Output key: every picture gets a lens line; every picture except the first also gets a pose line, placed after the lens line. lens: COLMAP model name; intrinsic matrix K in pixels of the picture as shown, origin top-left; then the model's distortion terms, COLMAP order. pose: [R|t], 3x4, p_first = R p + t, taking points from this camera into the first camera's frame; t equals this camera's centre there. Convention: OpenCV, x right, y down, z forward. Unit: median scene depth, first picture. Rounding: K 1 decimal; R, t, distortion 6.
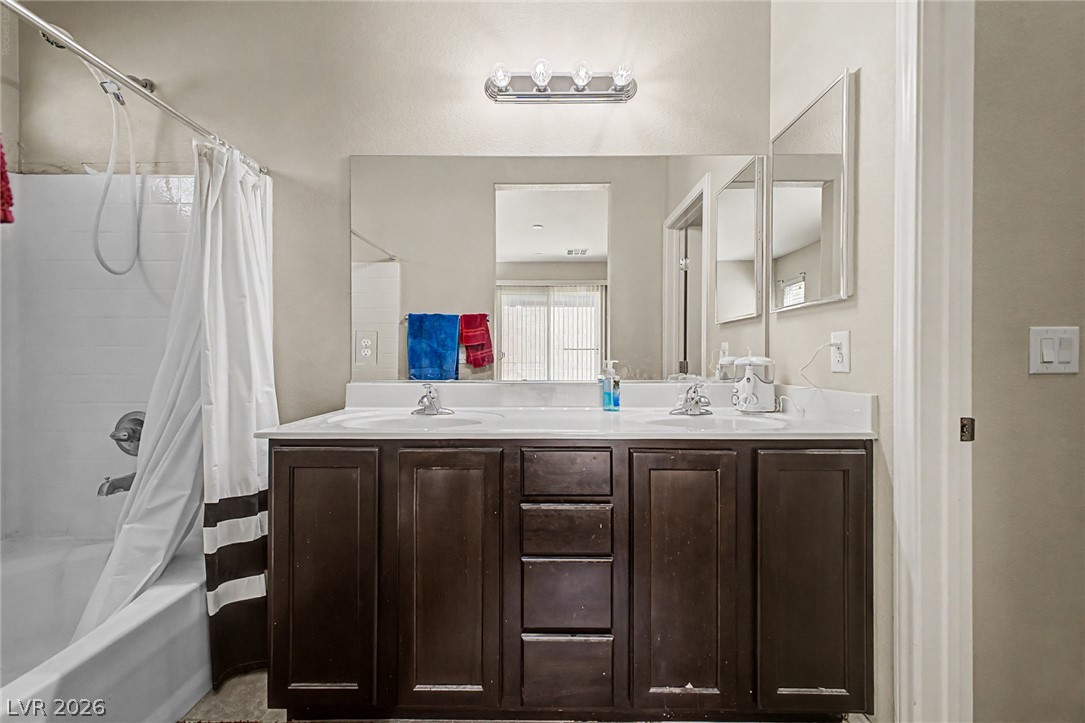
lens RADIAL K [[431.2, 0, 542.0], [0, 431.2, 363.3], [0, 0, 1]] dist [0.016082, -0.000734]
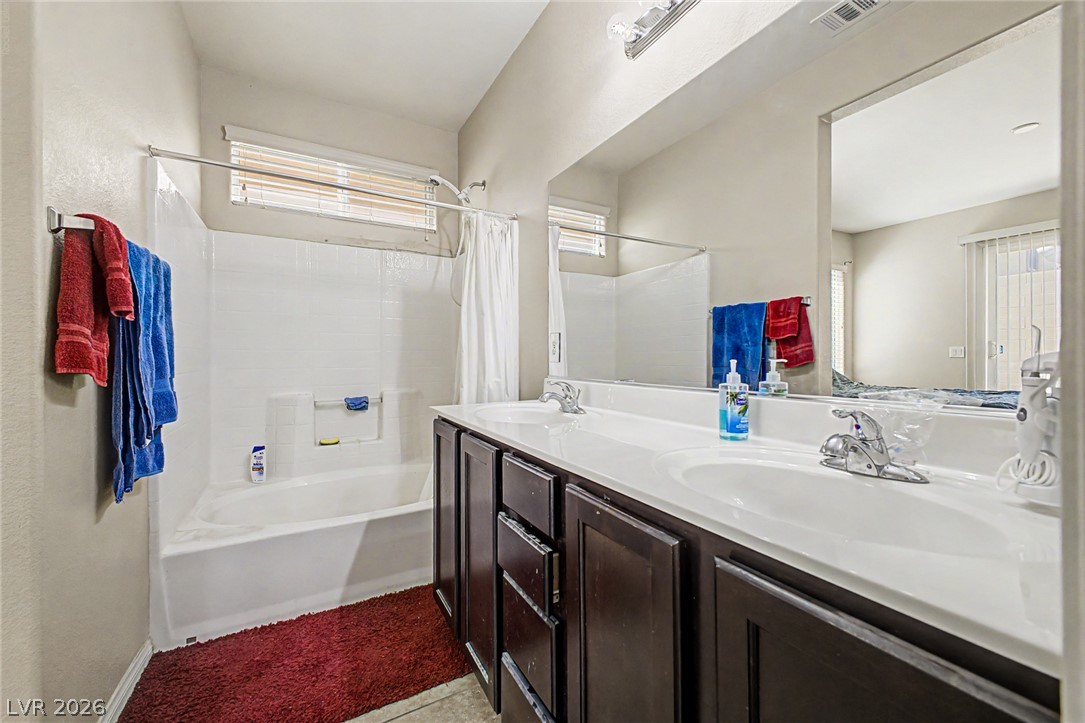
lens RADIAL K [[431.2, 0, 543.4], [0, 431.2, 358.9], [0, 0, 1]] dist [0.016082, -0.000734]
pose [[0.499263, 0.000568, -0.866450, 0.532950], [-0.003605, 0.999992, -0.001422, -0.003831], [0.866443, 0.003834, 0.499262, 0.399110]]
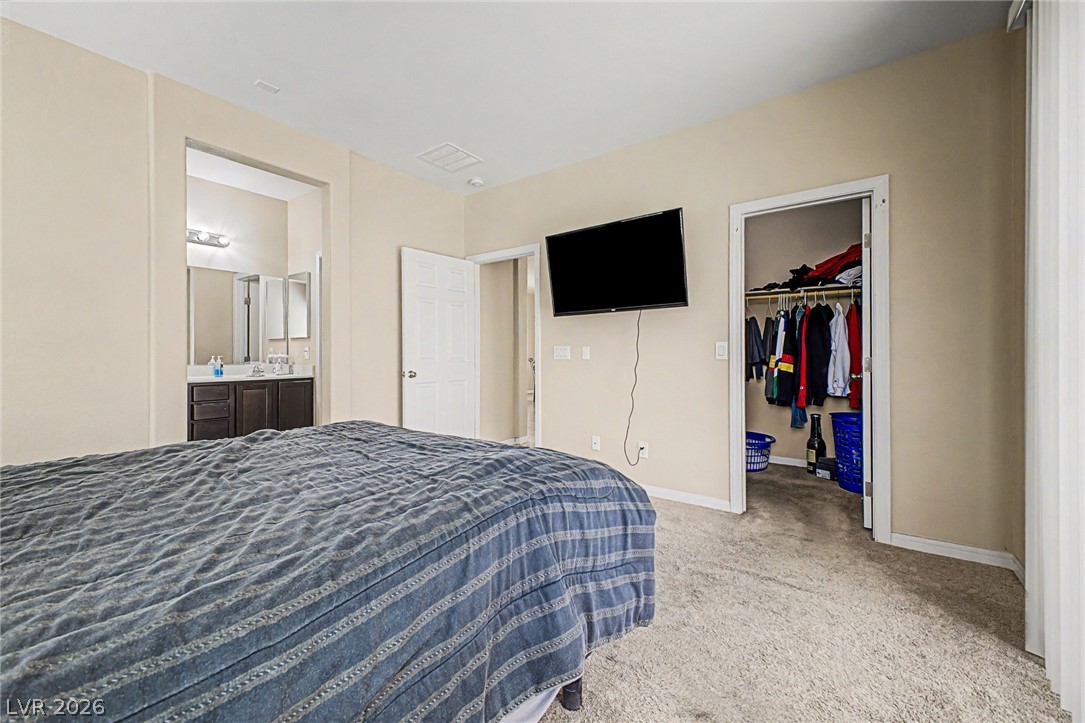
lens RADIAL K [[431.2, 0, 540.9], [0, 431.2, 356.6], [0, 0, 1]] dist [0.016082, -0.000734]
pose [[0.594266, -0.008090, 0.804228, -0.691578], [0.004802, 0.999967, 0.006511, -0.011214], [-0.804254, -0.000008, 0.594285, -1.814351]]
